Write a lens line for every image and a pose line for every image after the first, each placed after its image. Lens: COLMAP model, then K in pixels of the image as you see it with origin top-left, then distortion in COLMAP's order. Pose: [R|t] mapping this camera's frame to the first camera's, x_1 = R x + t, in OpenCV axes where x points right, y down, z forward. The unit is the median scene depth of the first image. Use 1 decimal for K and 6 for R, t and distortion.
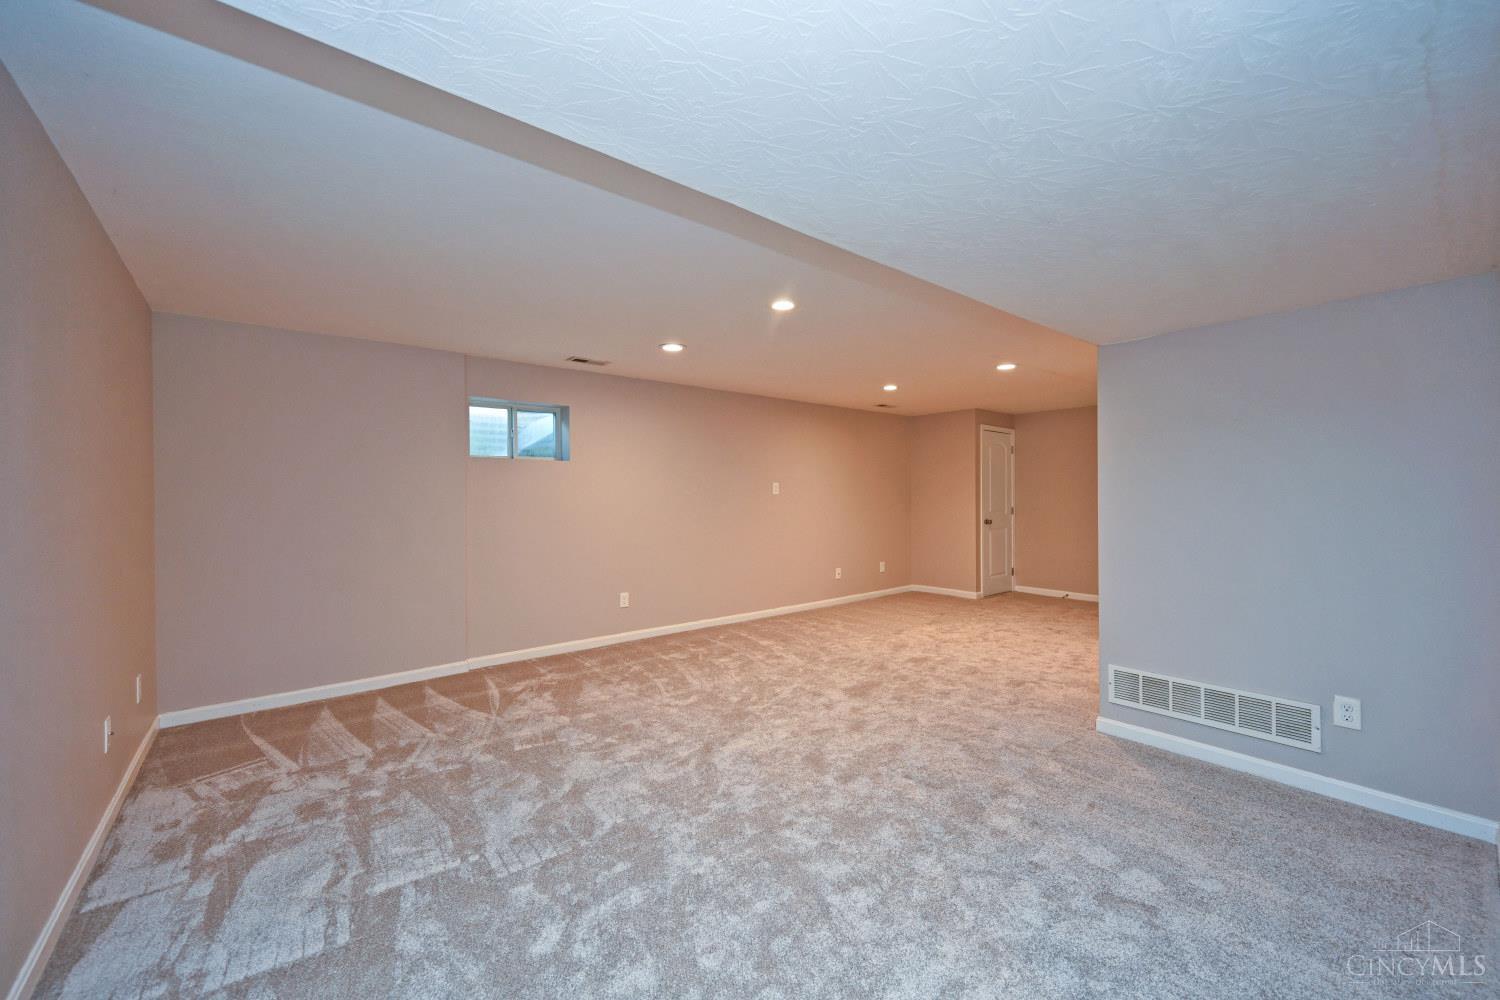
lens RADIAL K [[605.5, 0, 746.0], [0, 605.5, 497.6], [0, 0, 1]] dist [0.005959, -0.000484]
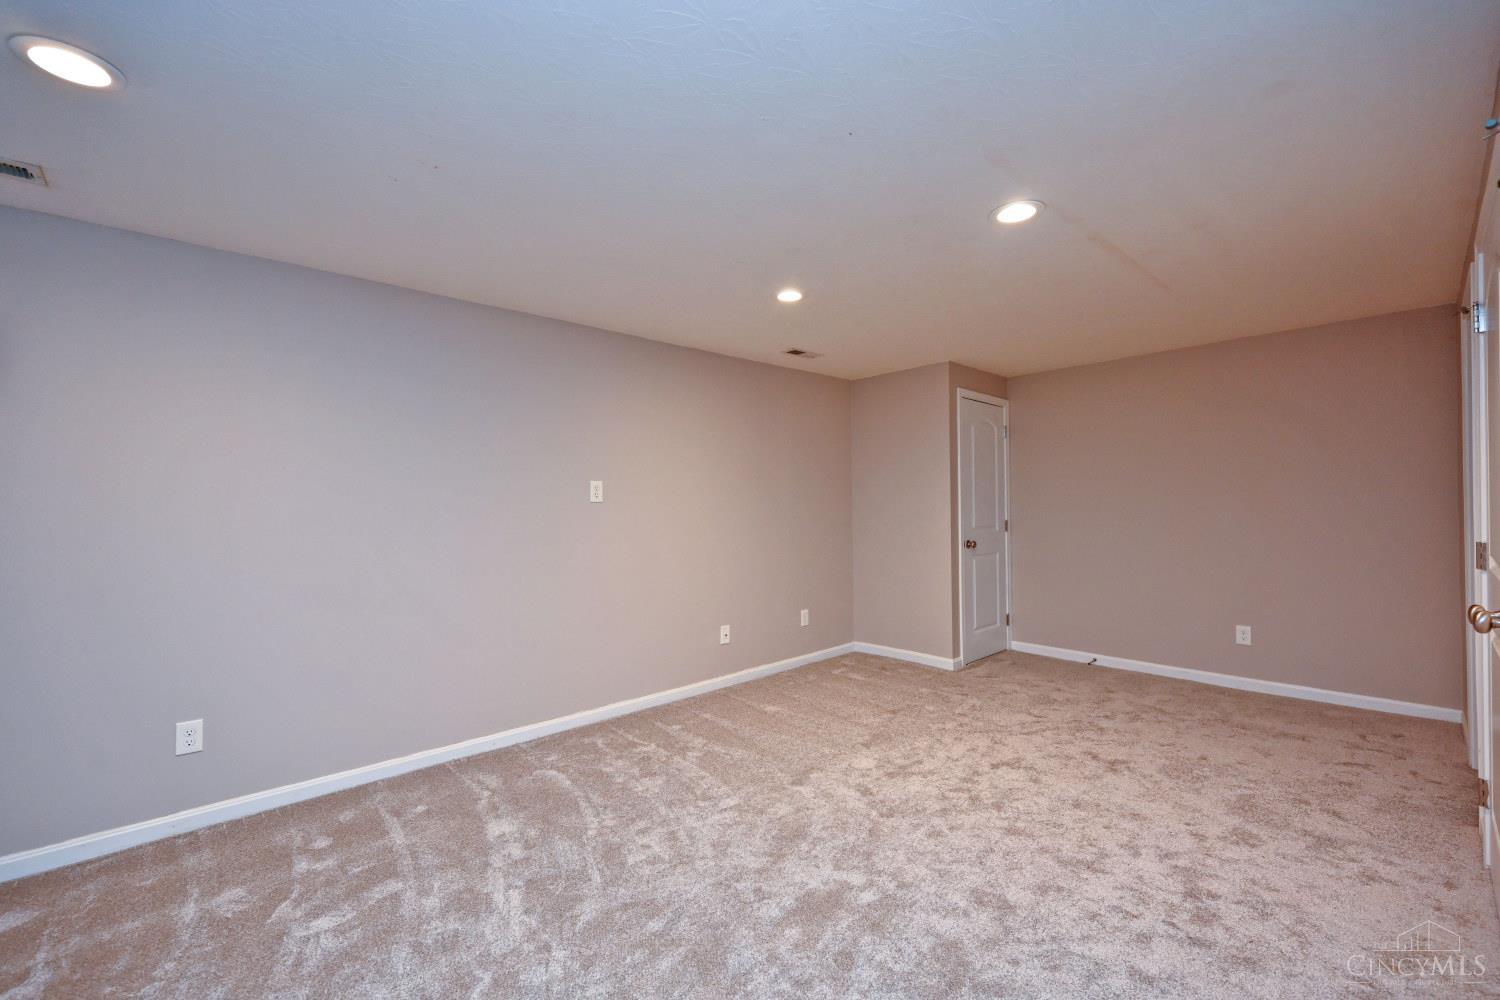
lens RADIAL K [[605.5, 0, 754.0], [0, 605.5, 501.7], [0, 0, 1]] dist [0.005959, -0.000484]
pose [[0.998692, -0.005565, 0.050834, 0.193287], [0.006113, 0.999925, -0.010630, 0.001616], [-0.050771, 0.010927, 0.998651, 0.515312]]
